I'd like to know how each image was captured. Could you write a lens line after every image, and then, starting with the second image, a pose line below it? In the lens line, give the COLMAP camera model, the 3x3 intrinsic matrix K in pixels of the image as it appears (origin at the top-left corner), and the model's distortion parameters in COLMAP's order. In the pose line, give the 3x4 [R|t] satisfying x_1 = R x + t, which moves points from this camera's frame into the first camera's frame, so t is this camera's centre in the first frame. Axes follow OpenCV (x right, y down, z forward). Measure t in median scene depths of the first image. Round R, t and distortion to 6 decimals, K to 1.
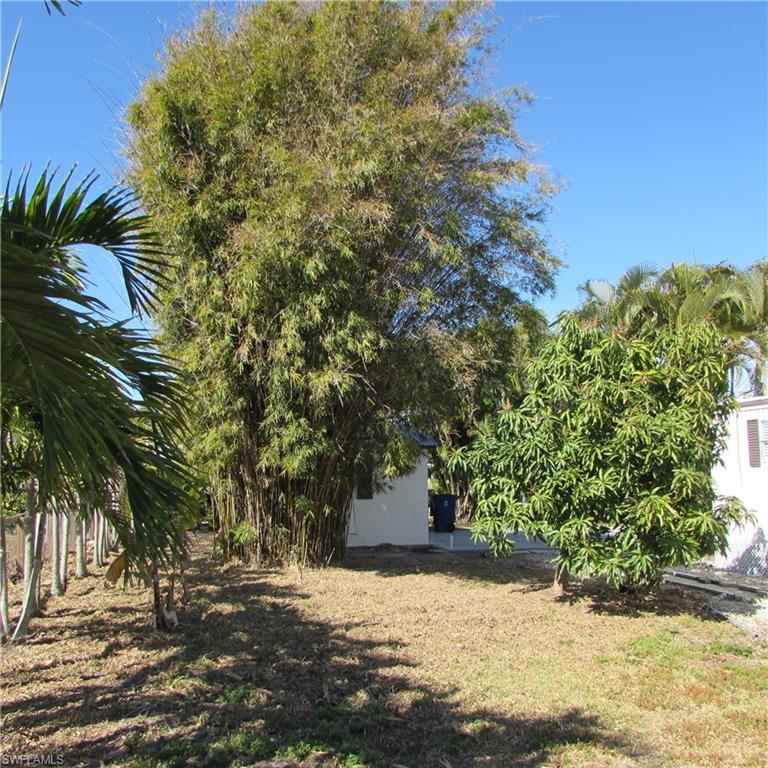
lens RADIAL K [[723.3, 0, 385.6], [0, 723.3, 378.0], [0, 0, 1]] dist [-0.052959, 0.034169]
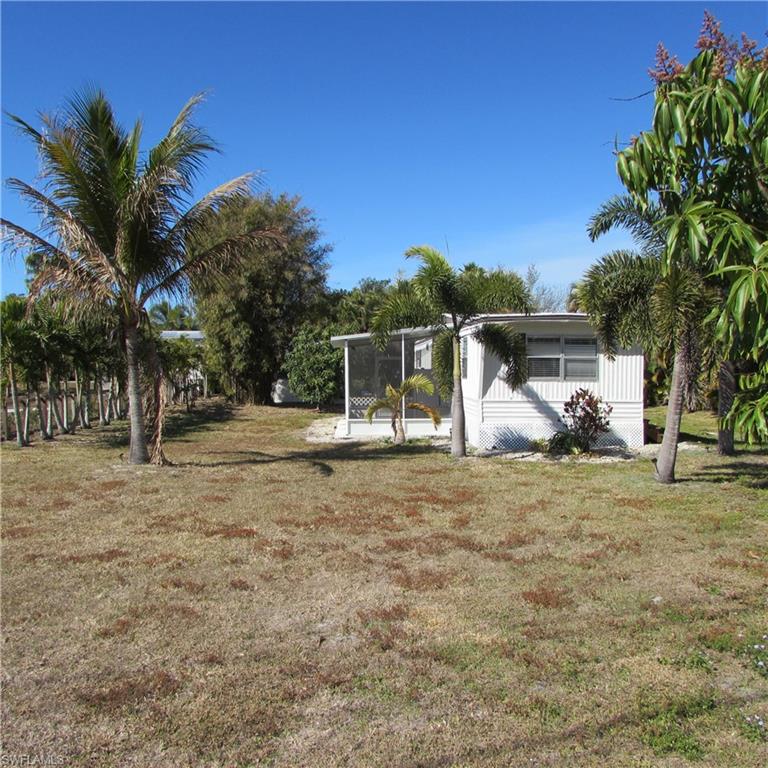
lens RADIAL K [[723.3, 0, 385.6], [0, 723.3, 378.0], [0, 0, 1]] dist [-0.052959, 0.034169]
pose [[0.986660, 0.010455, -0.162457, 0.851546], [0.013683, 0.989078, 0.146755, -0.237849], [0.162217, -0.147021, 0.975741, -1.616531]]
